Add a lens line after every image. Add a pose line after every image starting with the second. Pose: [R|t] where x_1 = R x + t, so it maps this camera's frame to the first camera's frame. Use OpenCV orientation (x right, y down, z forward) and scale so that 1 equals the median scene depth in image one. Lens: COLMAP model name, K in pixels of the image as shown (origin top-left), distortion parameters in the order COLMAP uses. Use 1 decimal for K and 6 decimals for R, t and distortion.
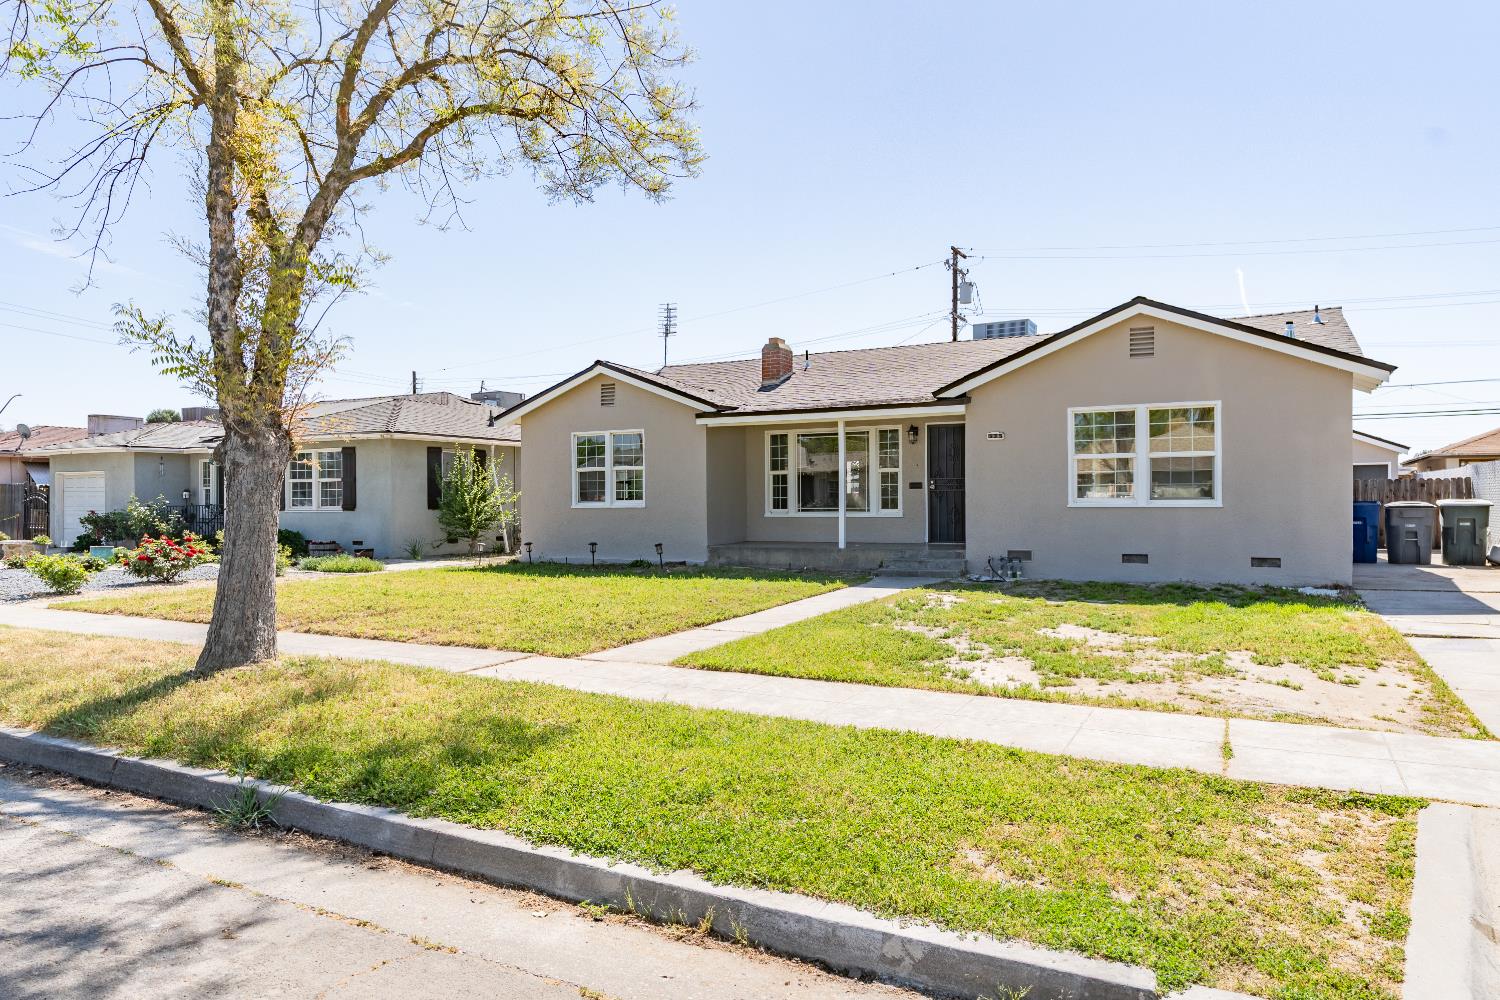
lens RADIAL K [[956.7, 0, 750.4], [0, 956.7, 499.4], [0, 0, 1]] dist [-0.000849, -0.001889]
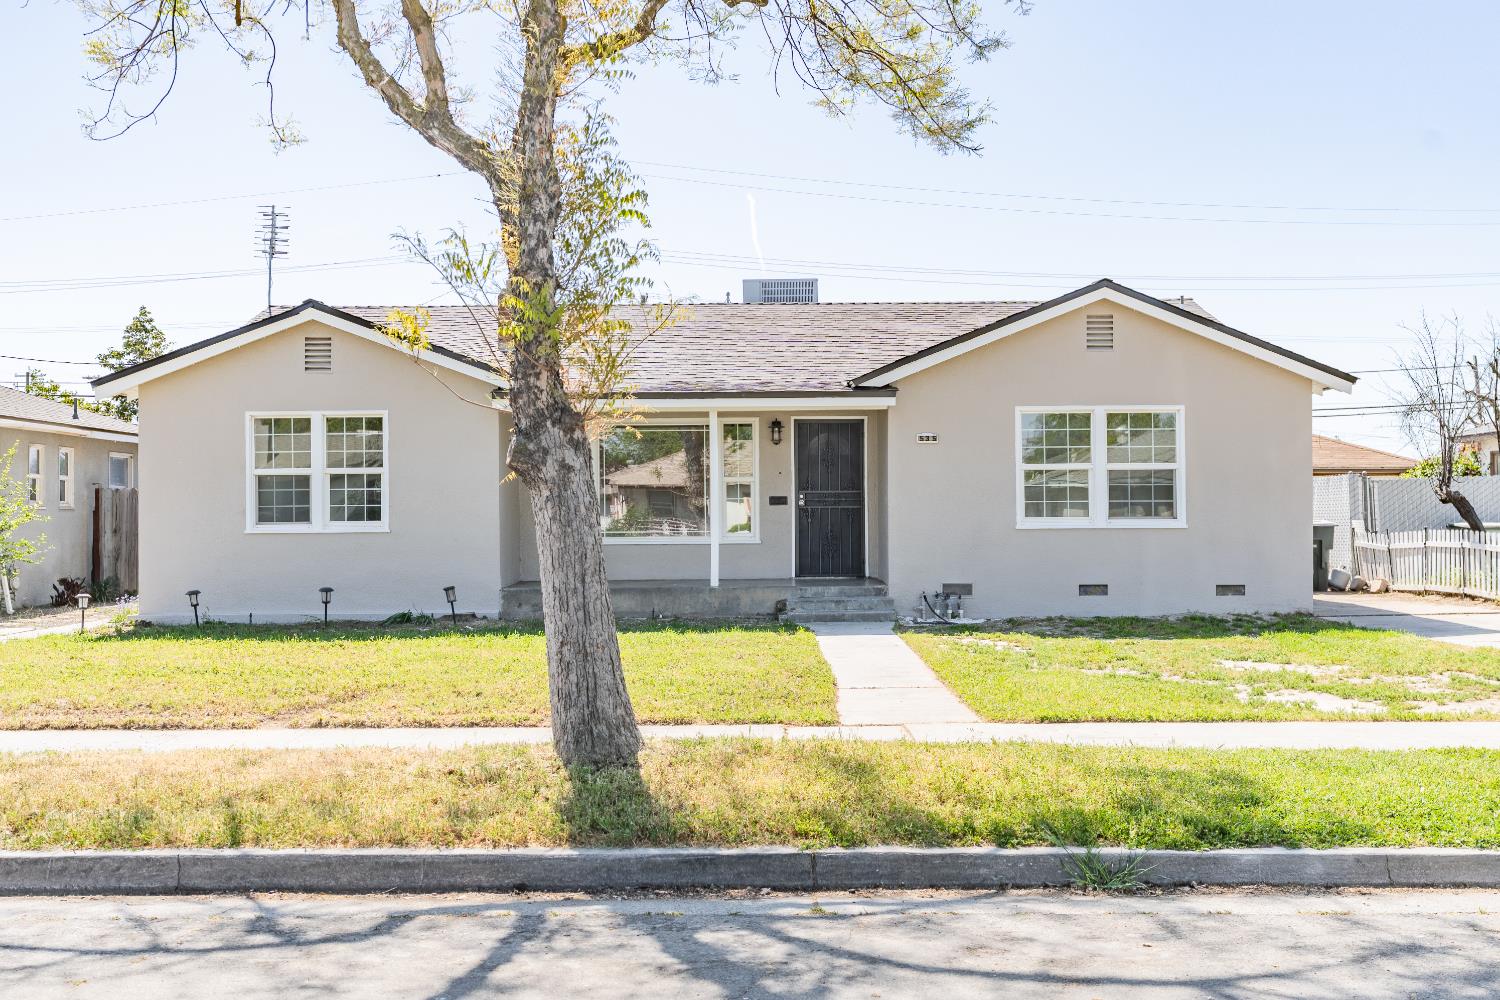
lens RADIAL K [[1514.5, 0, 750.1], [0, 1514.5, 501.7], [0, 0, 1]] dist [0.006489, 0.000000]
pose [[0.877981, 0.005245, 0.478666, -0.429204], [0.000758, 0.999923, -0.012347, 0.000680], [-0.478694, 0.011204, 0.877910, -0.018415]]
